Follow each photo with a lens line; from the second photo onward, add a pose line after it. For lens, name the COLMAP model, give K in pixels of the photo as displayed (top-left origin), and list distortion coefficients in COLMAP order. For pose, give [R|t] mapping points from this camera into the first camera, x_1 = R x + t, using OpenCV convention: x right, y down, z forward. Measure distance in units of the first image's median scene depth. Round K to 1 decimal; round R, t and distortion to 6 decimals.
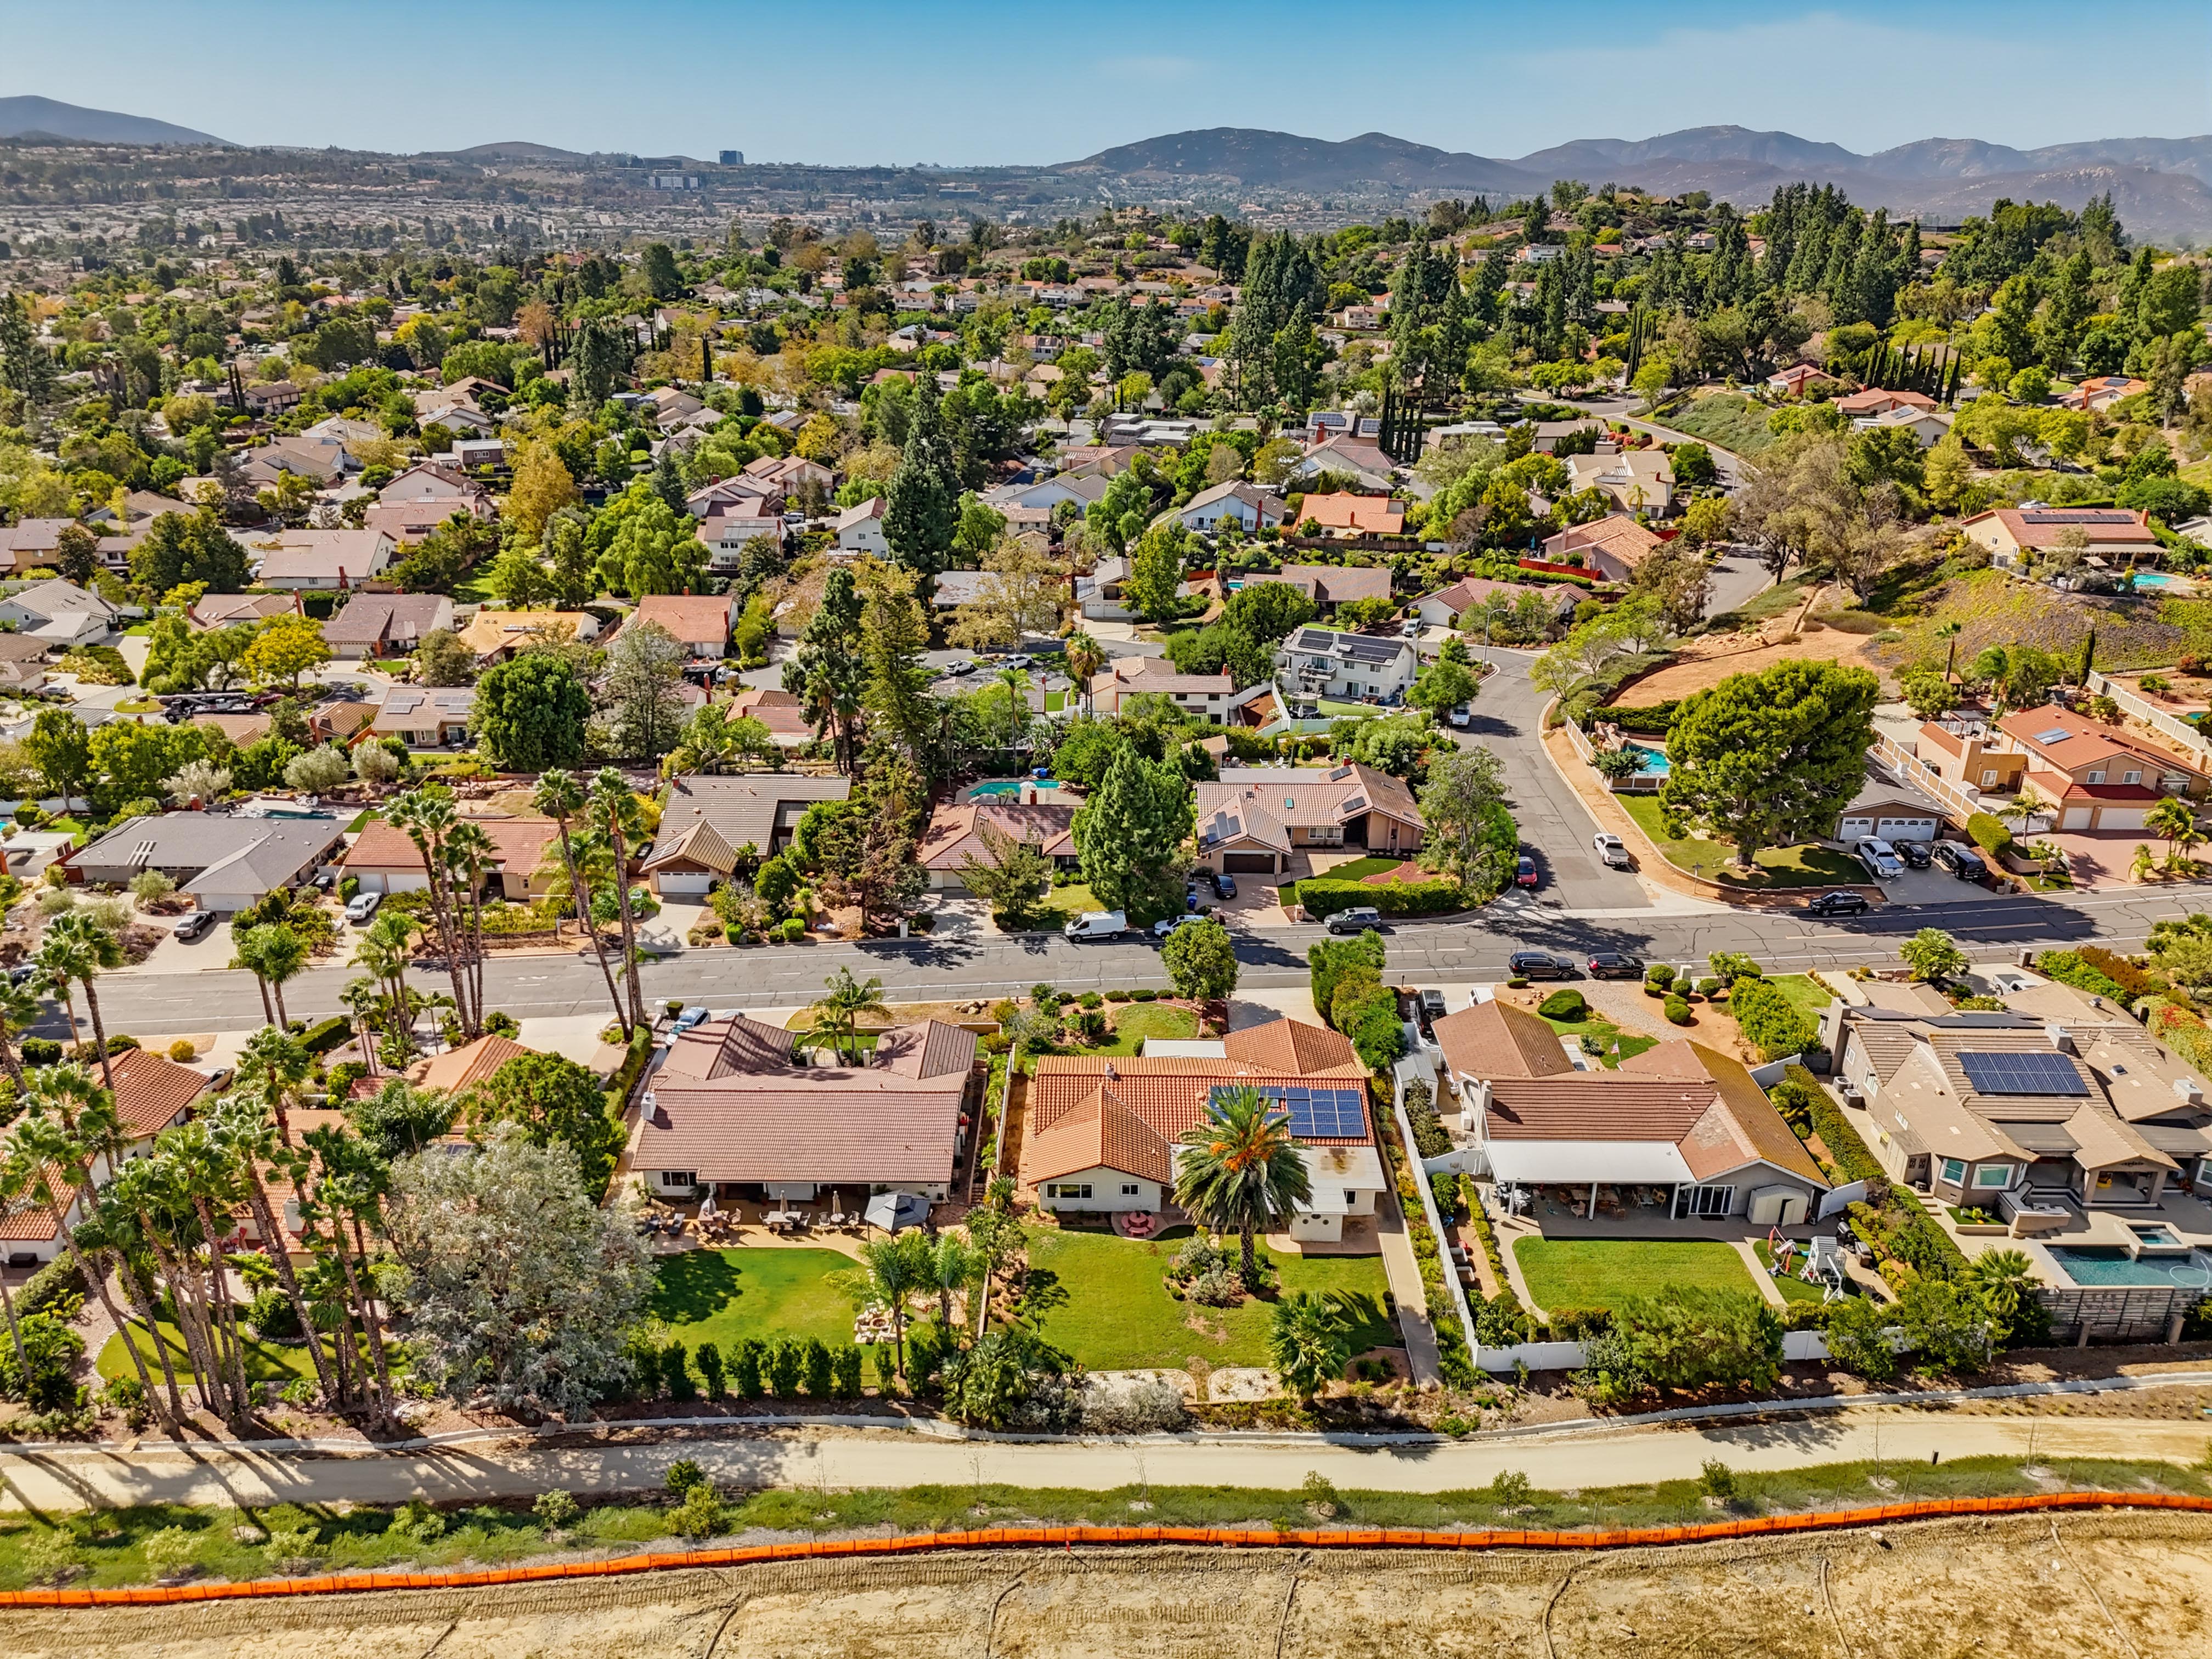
lens RADIAL K [[1628.0, 0, 1108.6], [0, 1628.0, 827.2], [0, 0, 1]] dist [0.078078, -0.080208]
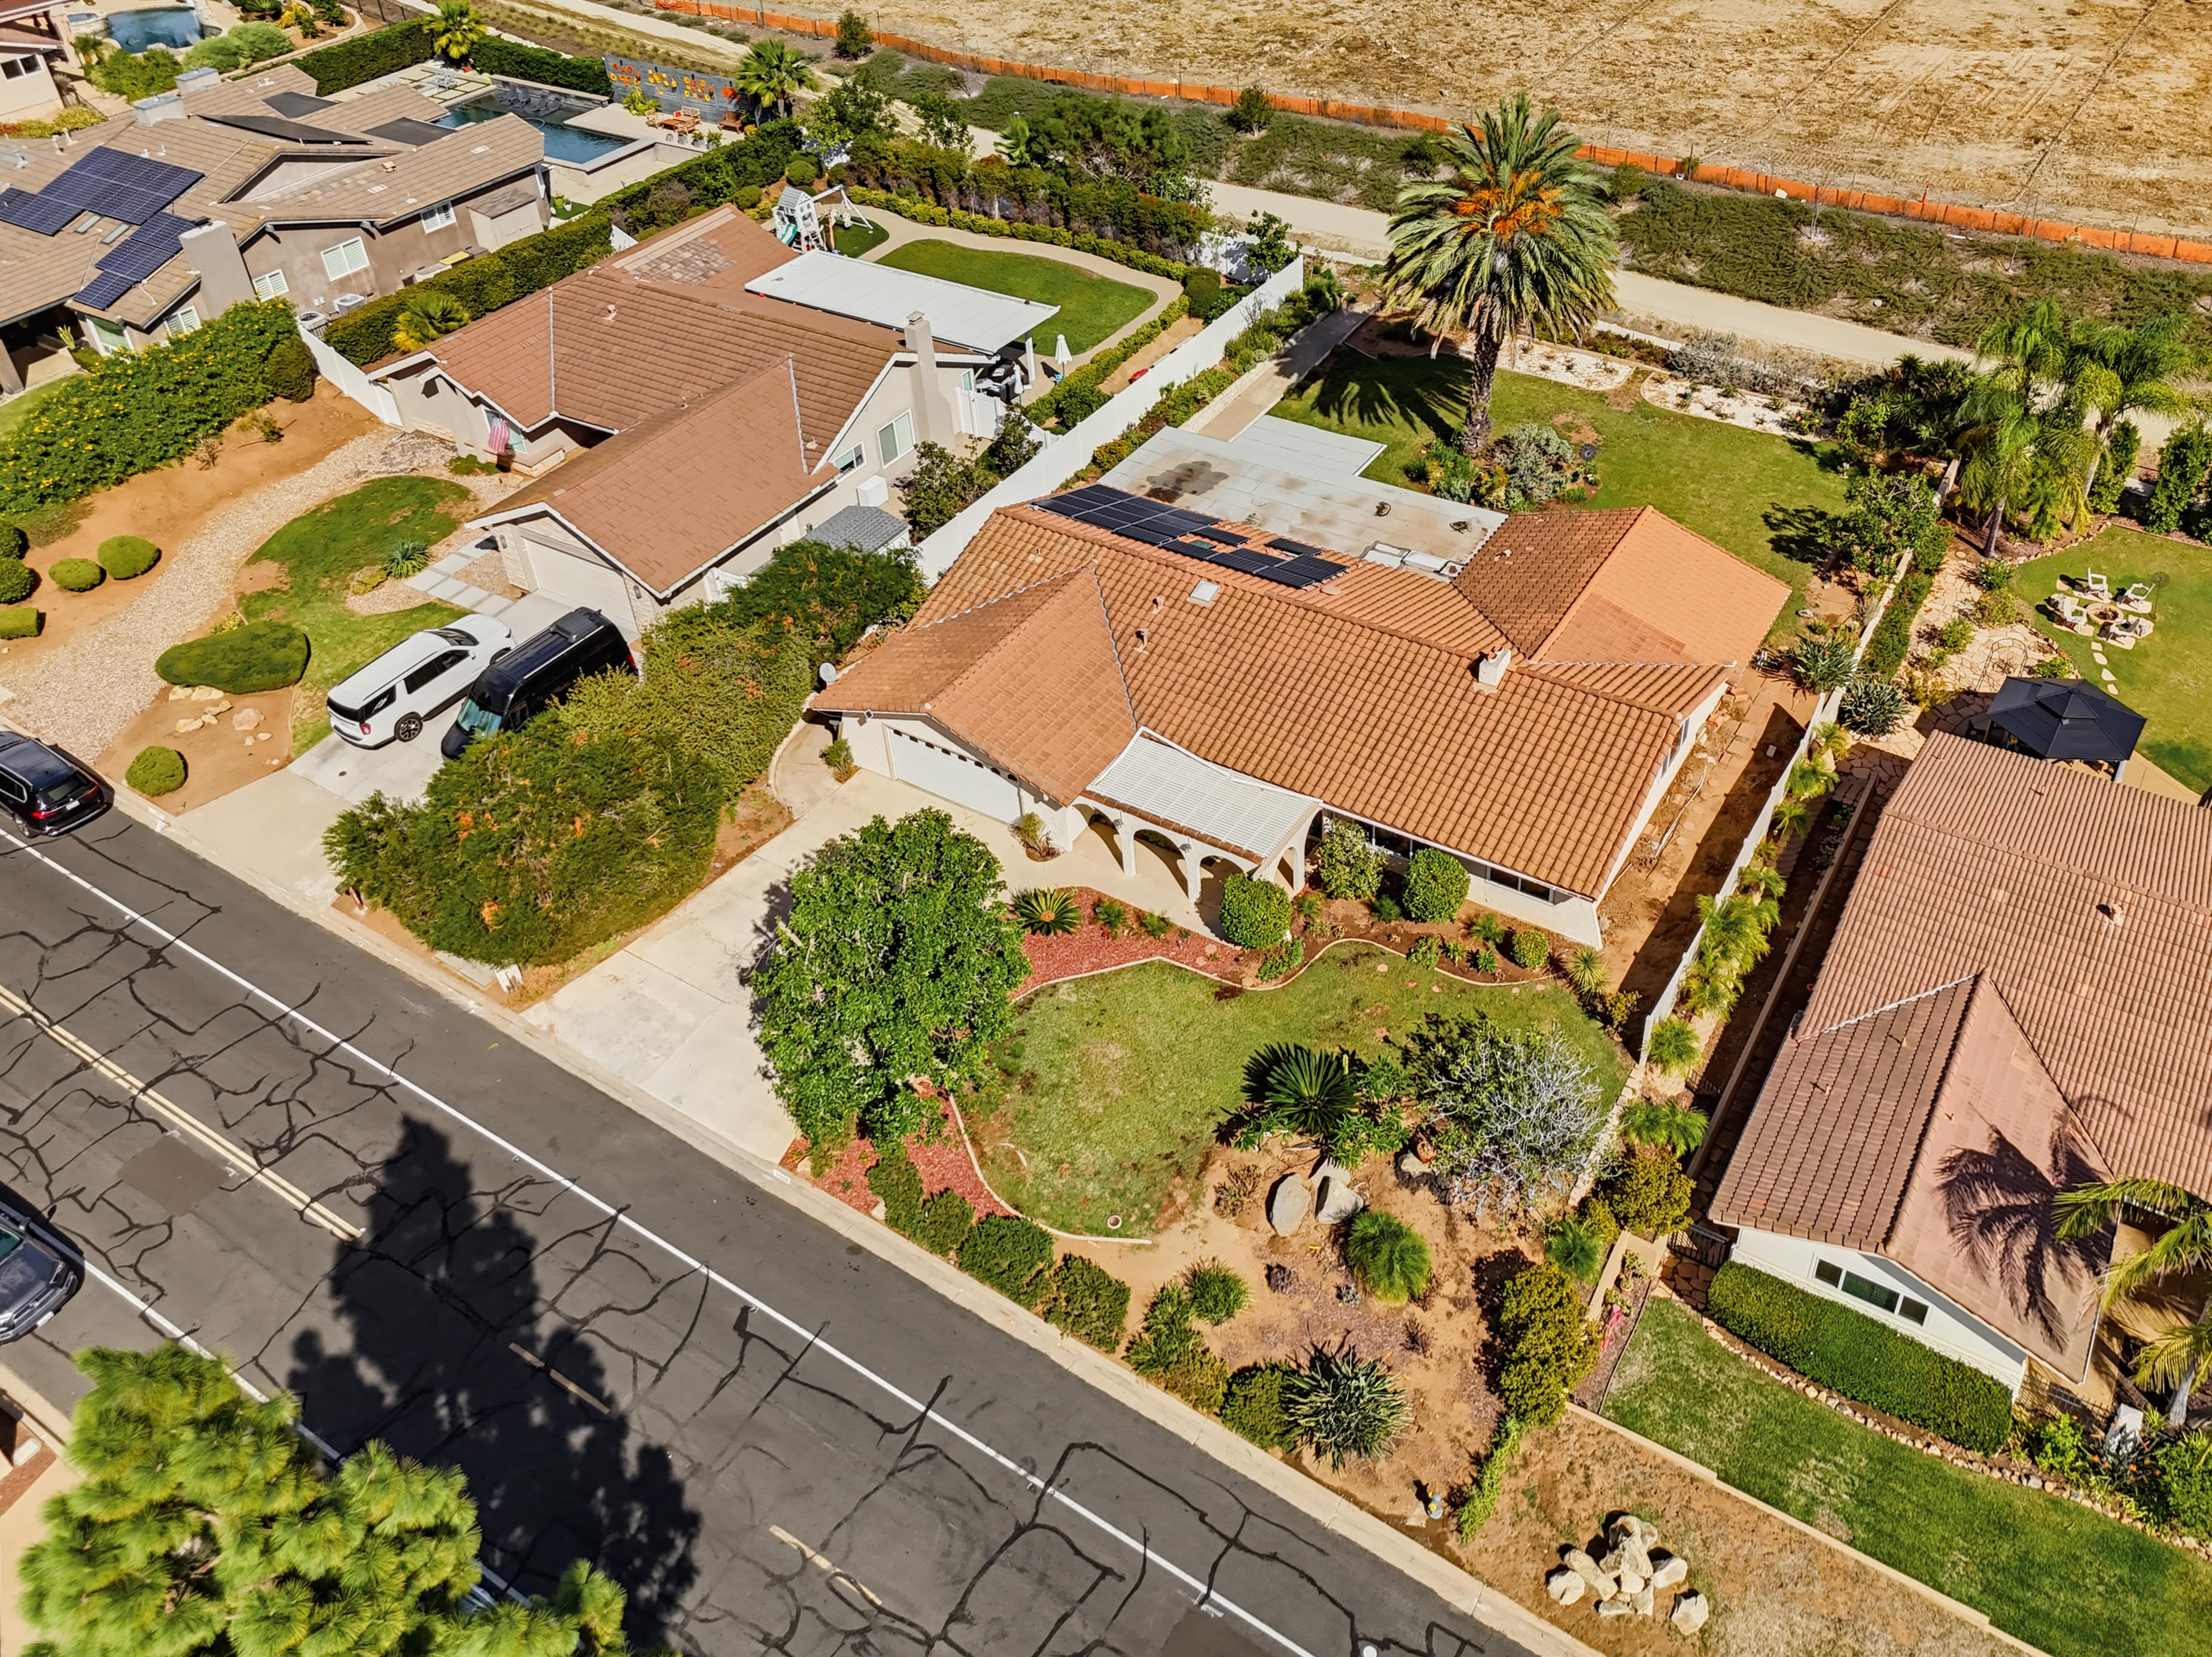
lens RADIAL K [[1758.9, 0, 1198.2], [0, 1758.9, 632.2], [0, 0, 1]] dist [0.072890, -0.073646]
pose [[-0.853178, -0.284118, 0.437452, -0.119463], [0.220847, 0.563013, 0.796394, -0.206563], [-0.472561, 0.776076, -0.417604, 1.169851]]
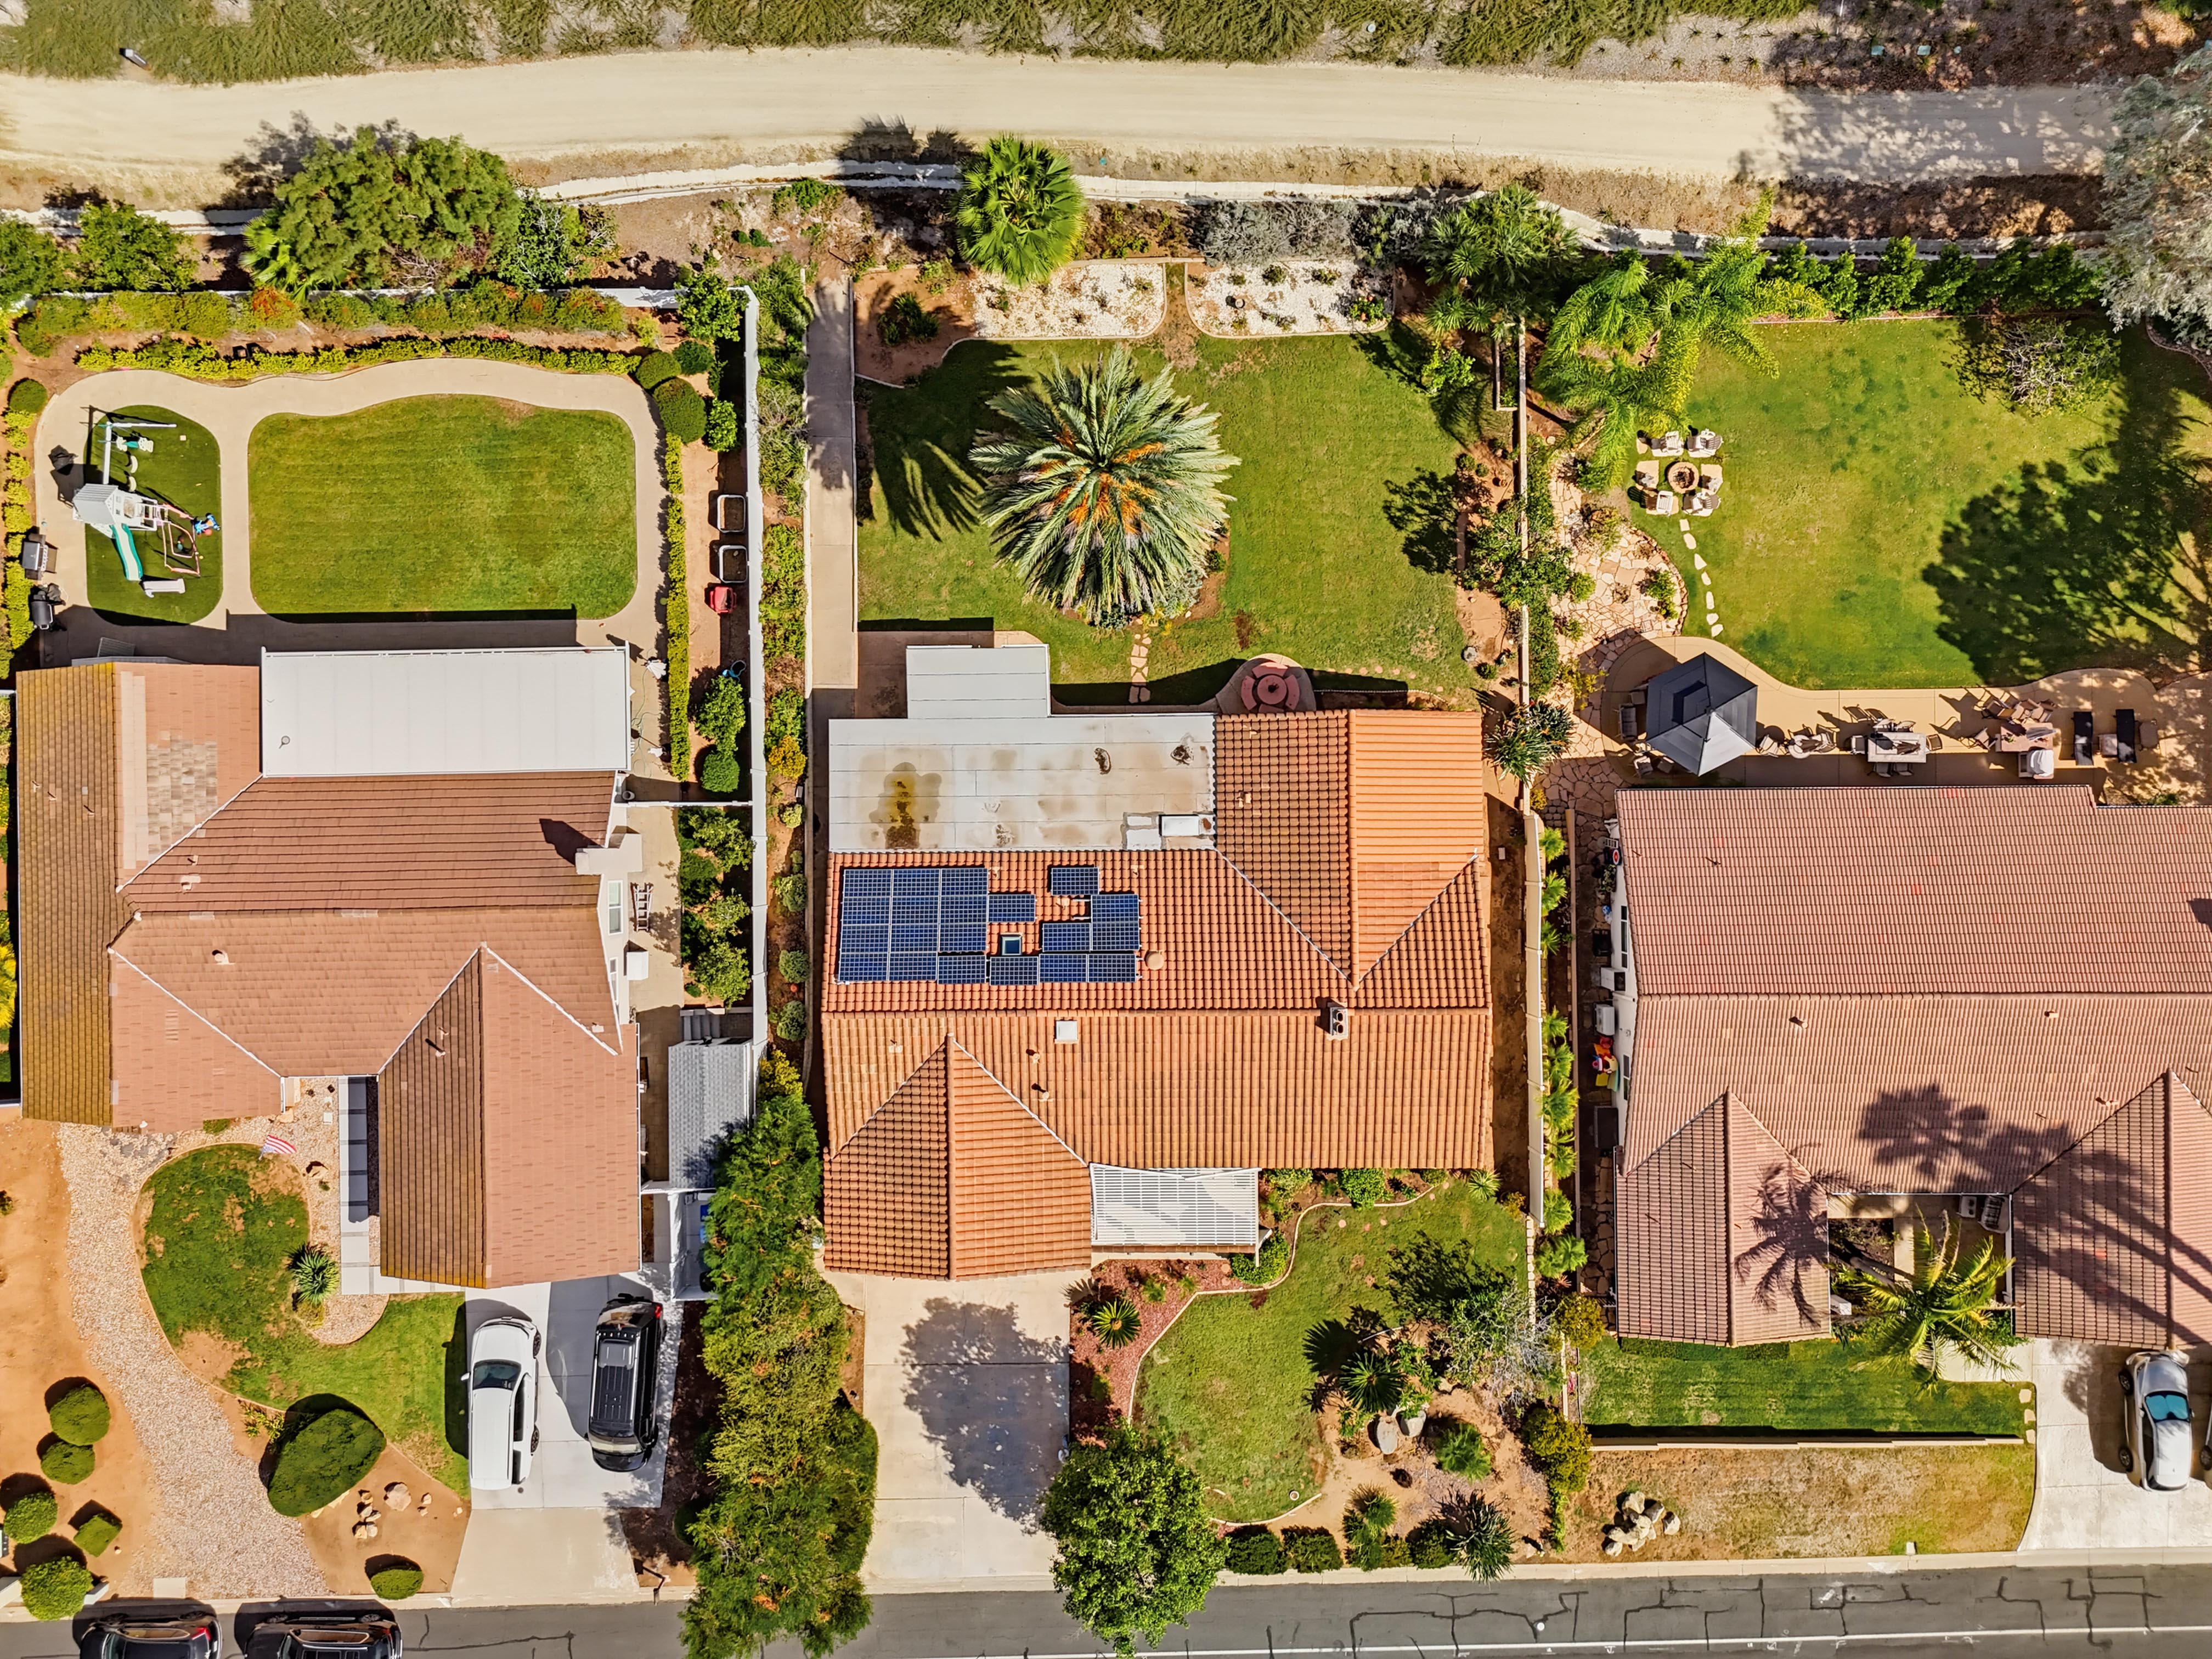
lens RADIAL K [[1628.0, 0, 1108.6], [0, 1628.0, 827.2], [0, 0, 1]] dist [0.078078, -0.080208]
pose [[-0.999924, 0.011476, 0.004427, 0.064743], [-0.000099, -0.367418, 0.930056, -0.273383], [0.012300, 0.929985, 0.367392, 0.741531]]
